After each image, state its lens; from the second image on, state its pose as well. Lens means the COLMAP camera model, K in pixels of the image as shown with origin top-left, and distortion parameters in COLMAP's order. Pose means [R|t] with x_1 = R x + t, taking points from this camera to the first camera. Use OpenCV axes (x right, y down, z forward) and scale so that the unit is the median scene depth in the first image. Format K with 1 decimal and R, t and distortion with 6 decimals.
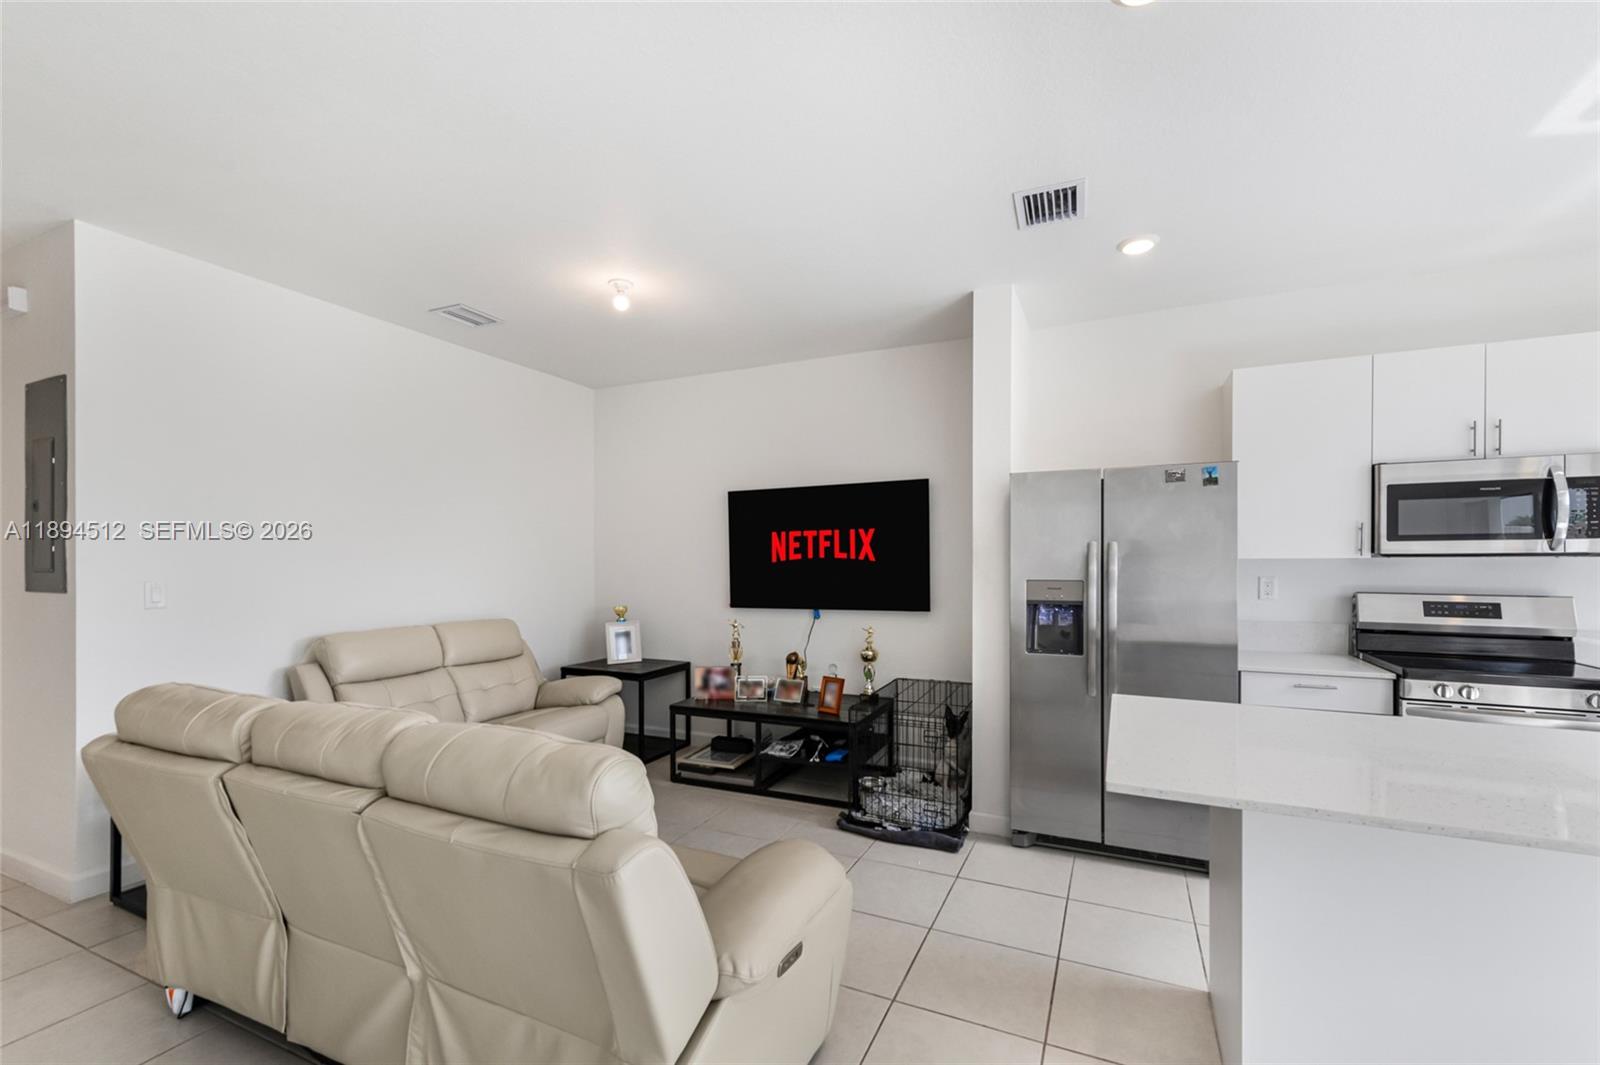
lens RADIAL K [[678.1, 0, 797.9], [0, 678.1, 572.4], [0, 0, 1]] dist [-0.015263, 0.000042]
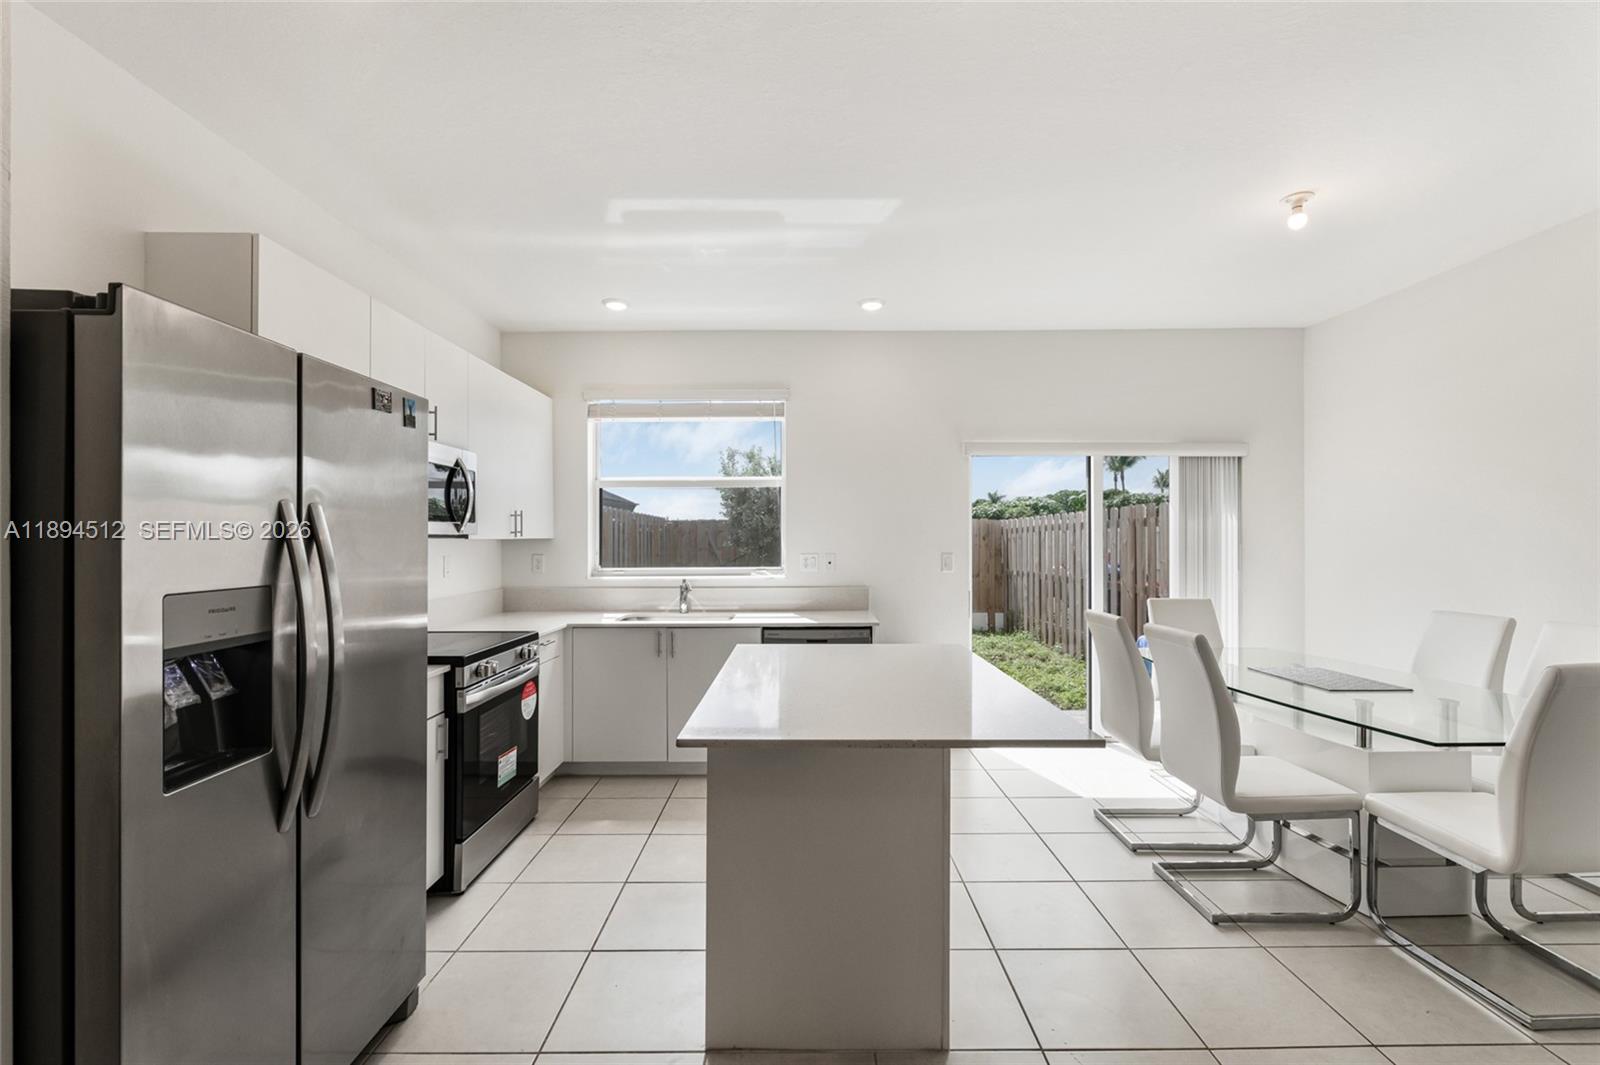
lens RADIAL K [[683.0, 0, 802.4], [0, 683.0, 539.1], [0, 0, 1]] dist [-0.001951, -0.000699]
pose [[-0.435071, 0.001984, 0.900394, -0.096402], [0.020325, 0.999764, 0.007617, -0.011902], [-0.900167, 0.021614, -0.435009, 0.611458]]
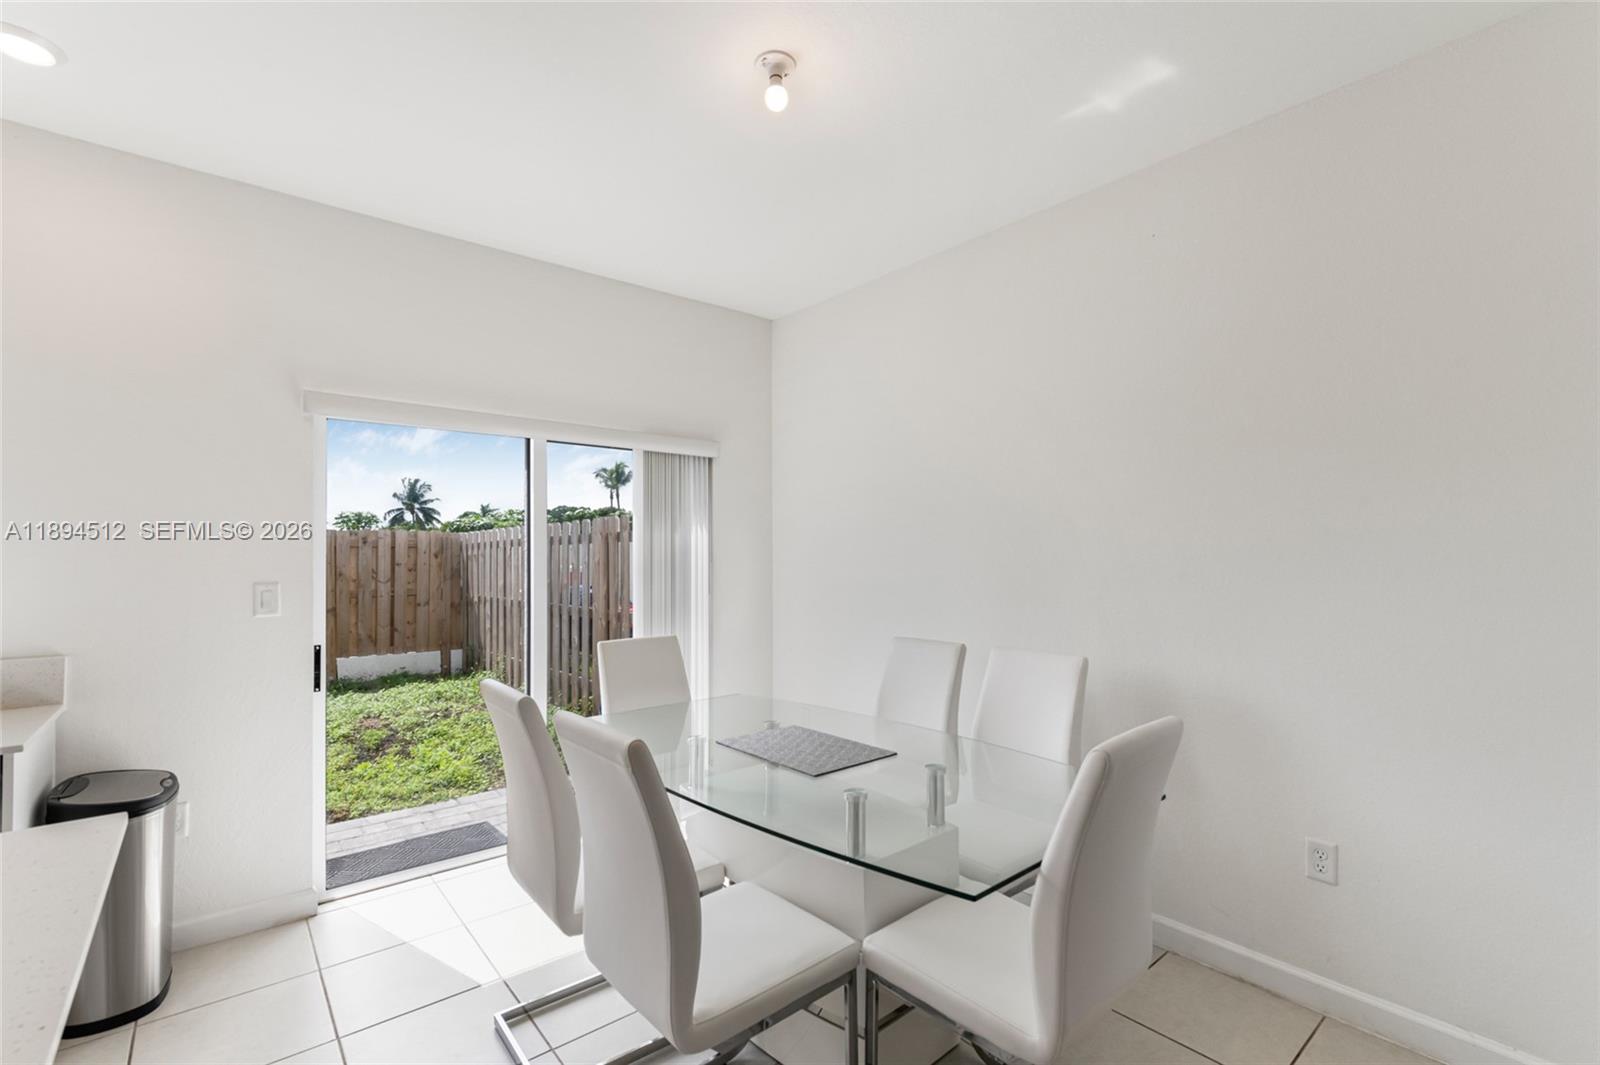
lens RADIAL K [[701.8, 0, 809.2], [0, 701.8, 546.6], [0, 0, 1]] dist [0.001576, 0.000029]
pose [[-0.913264, 0.008863, 0.407272, 0.071709], [0.012294, 0.999908, 0.005810, -0.006860], [-0.407183, 0.010314, -0.913288, 0.323279]]
